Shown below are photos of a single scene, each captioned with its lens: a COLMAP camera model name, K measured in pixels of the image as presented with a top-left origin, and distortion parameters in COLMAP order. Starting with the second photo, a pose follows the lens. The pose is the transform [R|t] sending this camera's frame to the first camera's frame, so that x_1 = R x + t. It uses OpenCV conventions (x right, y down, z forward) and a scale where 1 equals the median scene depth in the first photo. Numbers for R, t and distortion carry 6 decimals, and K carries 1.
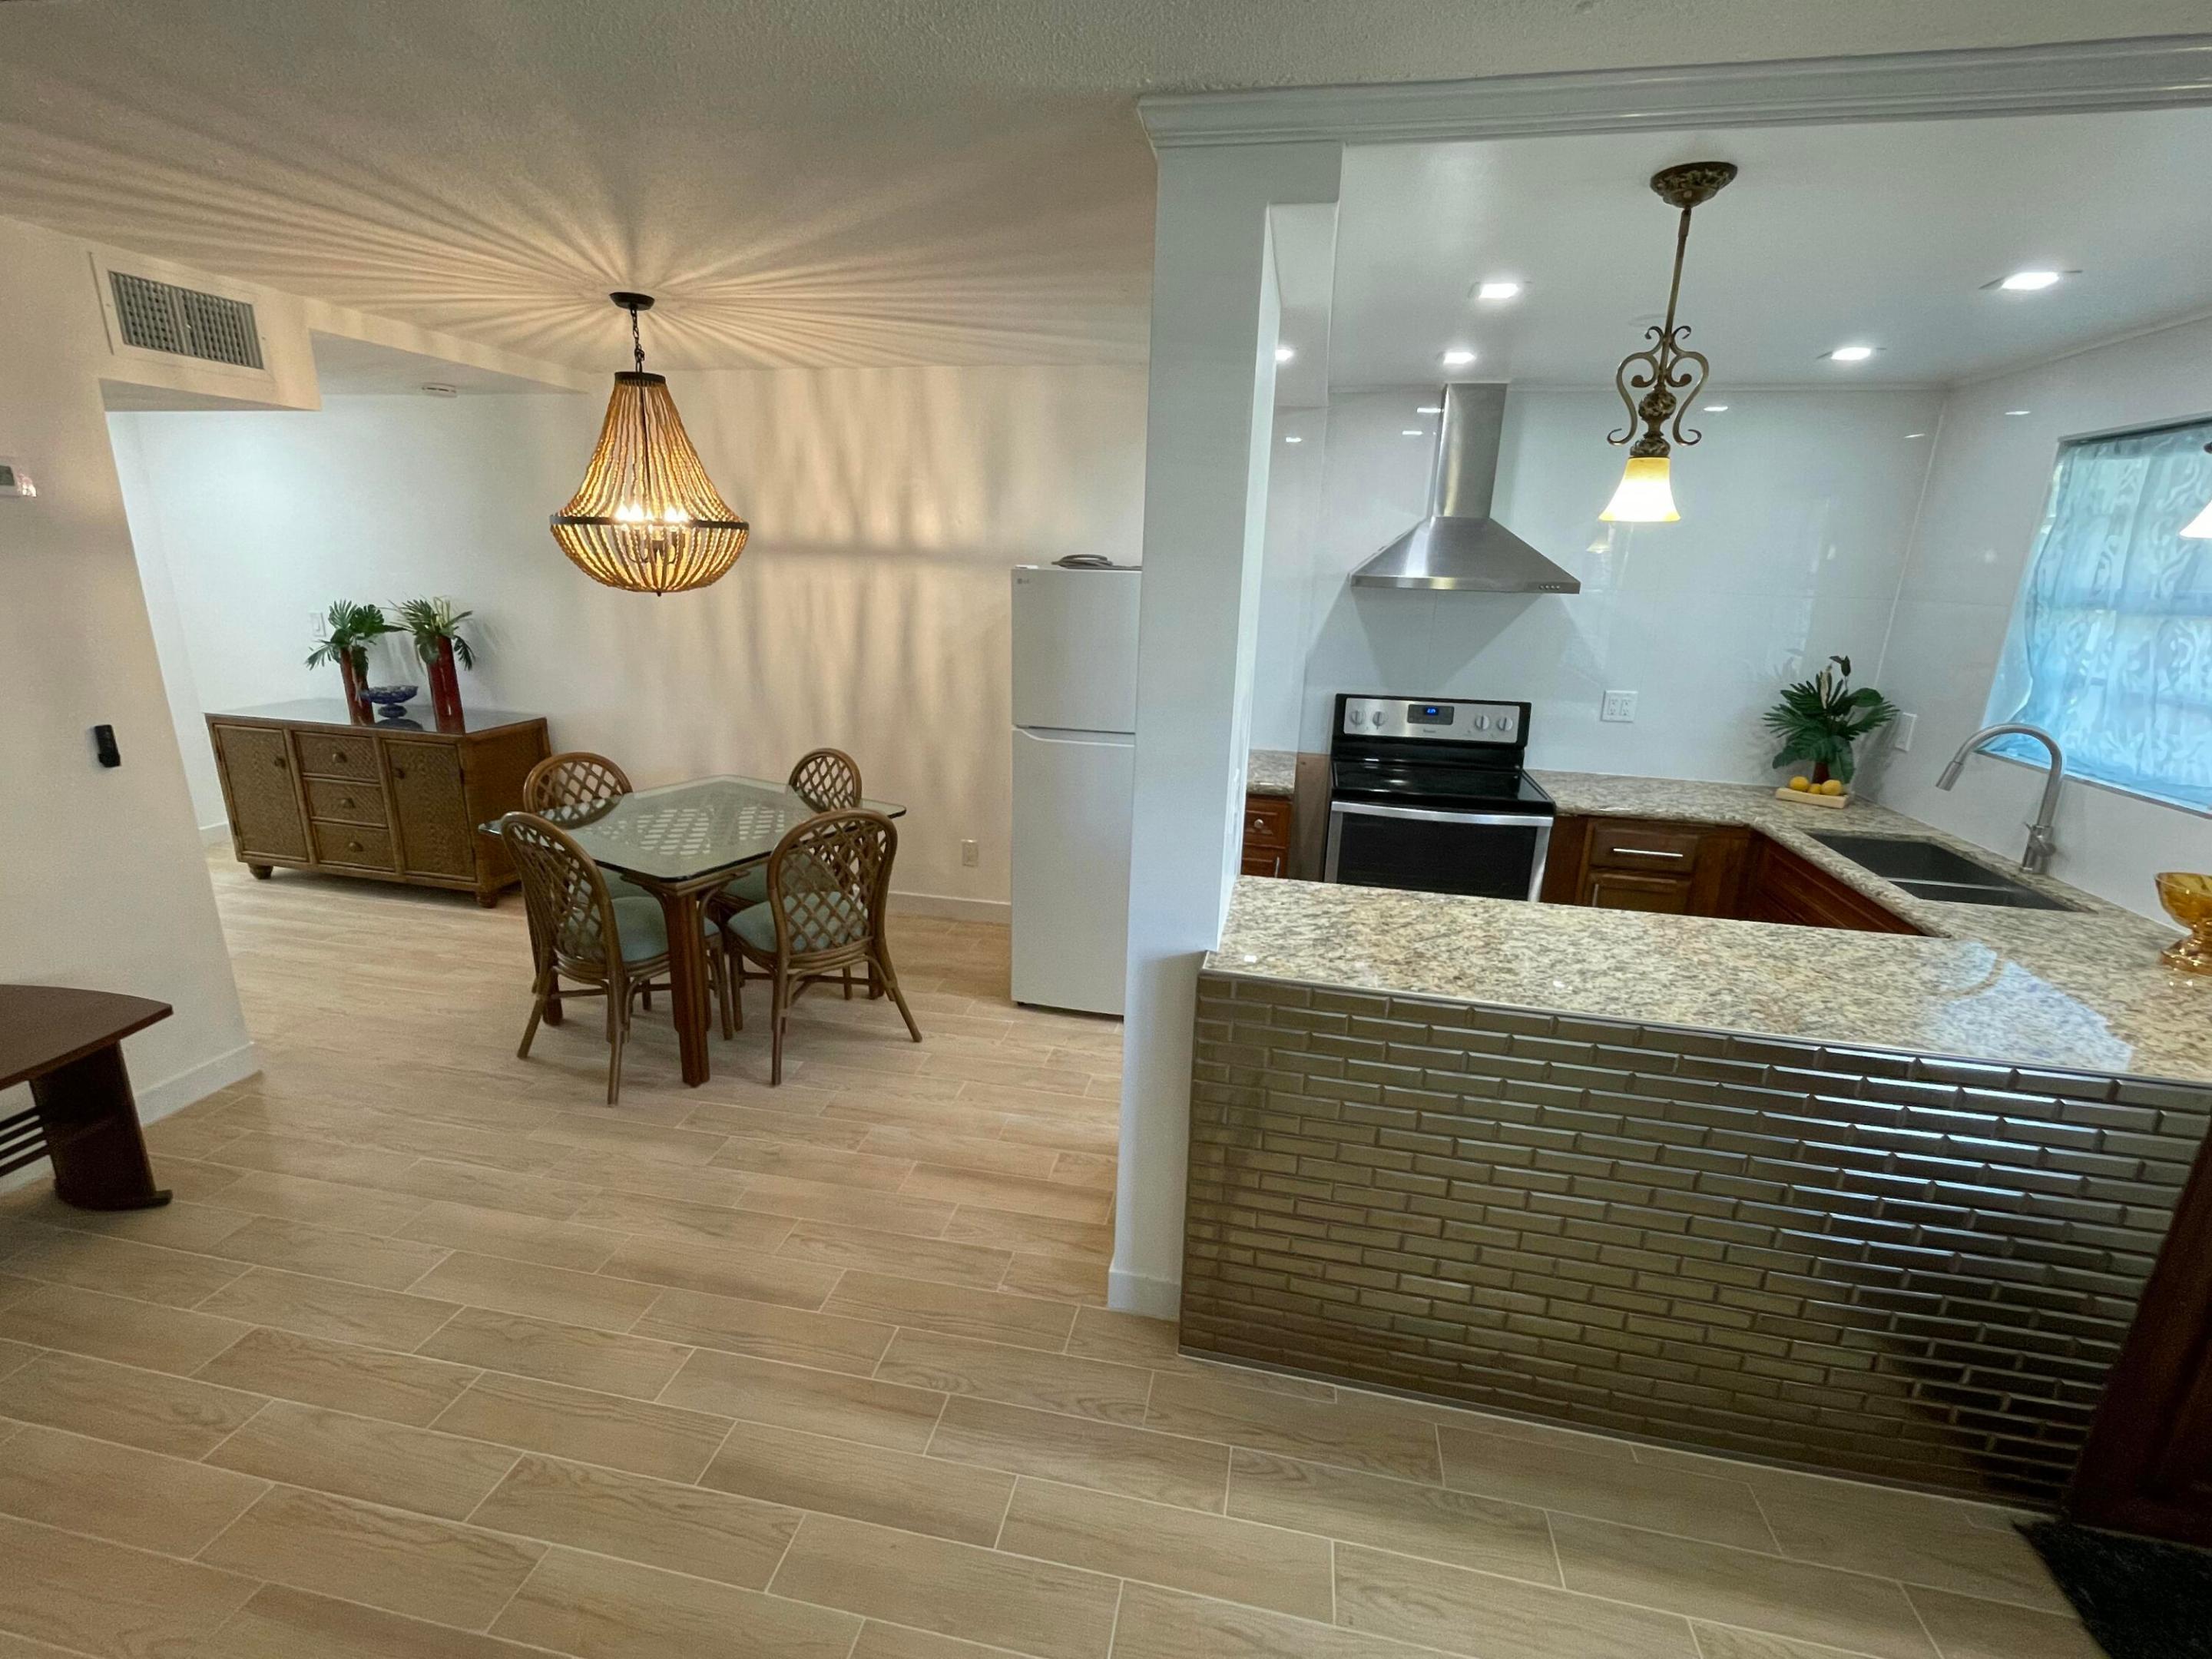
lens RADIAL K [[981.9, 0, 1102.0], [0, 981.9, 832.9], [0, 0, 1]] dist [-0.001287, -0.000641]
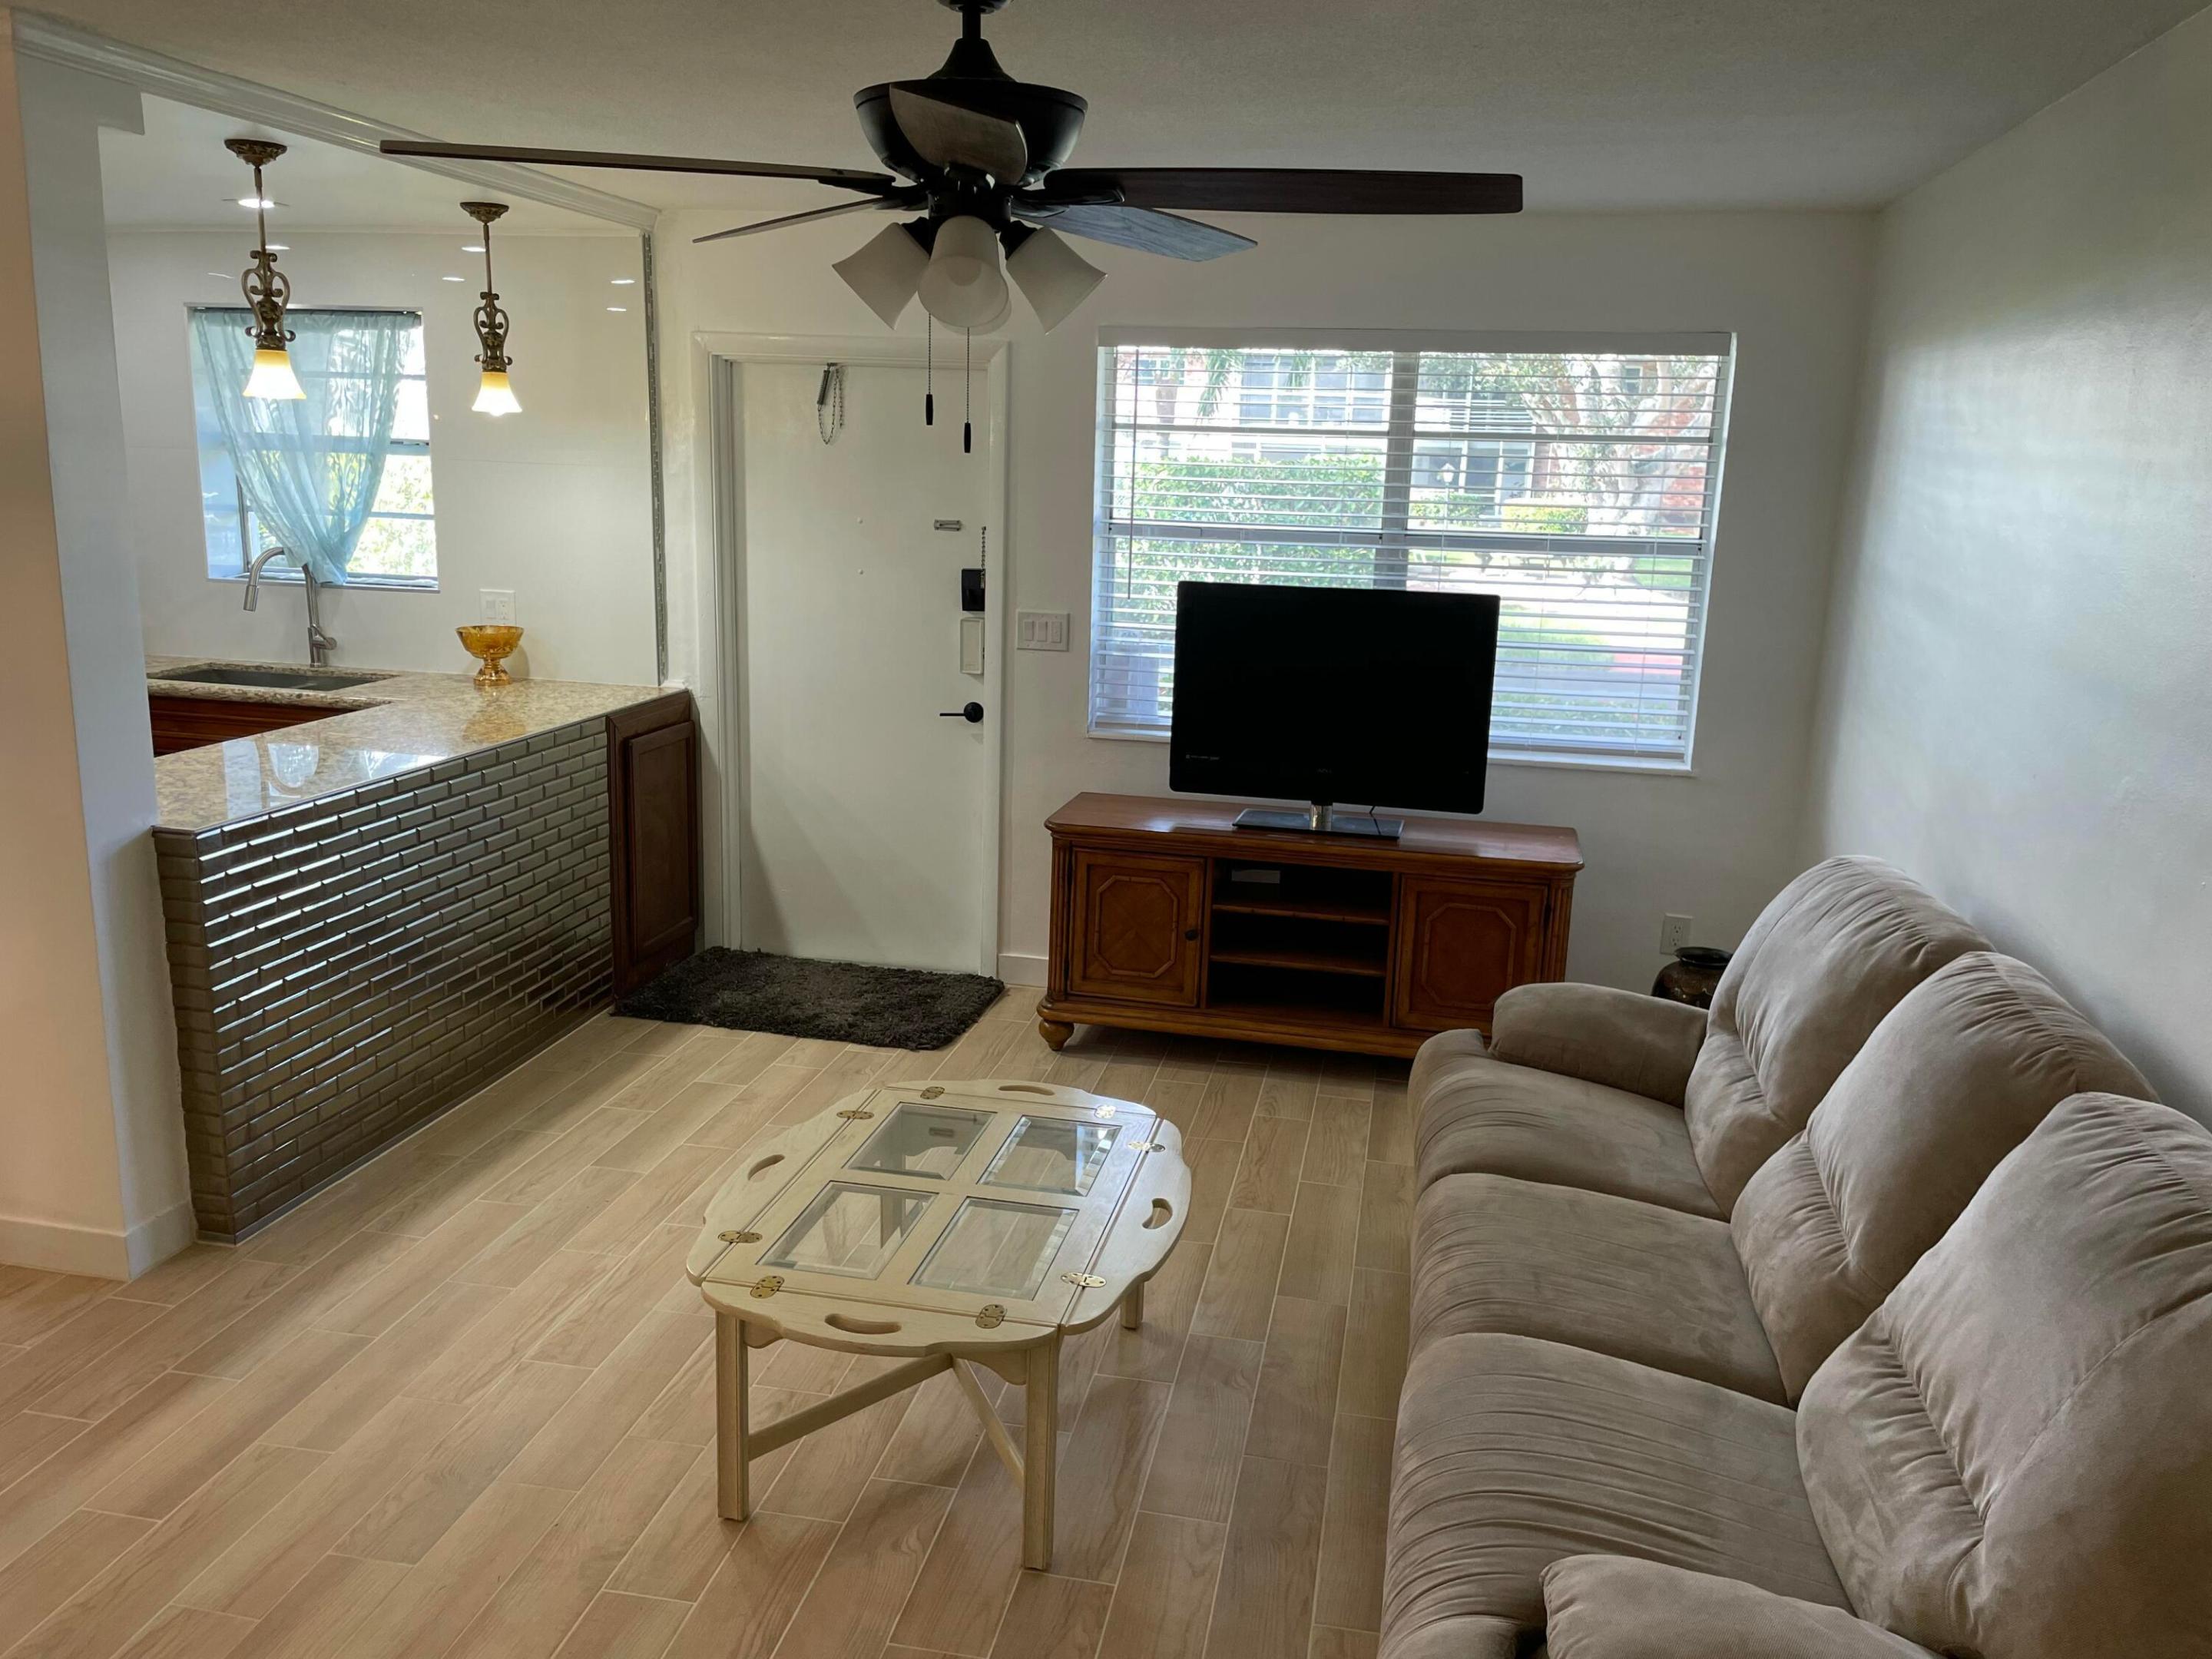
lens RADIAL K [[1672.8, 0, 1105.6], [0, 1672.8, 814.5], [0, 0, 1]] dist [0.074460, -0.095289]
pose [[-0.003073, -0.240866, 0.970553, -0.958105], [0.241943, 0.941544, 0.234433, -0.036777], [-0.970286, 0.235539, 0.055382, -0.018815]]
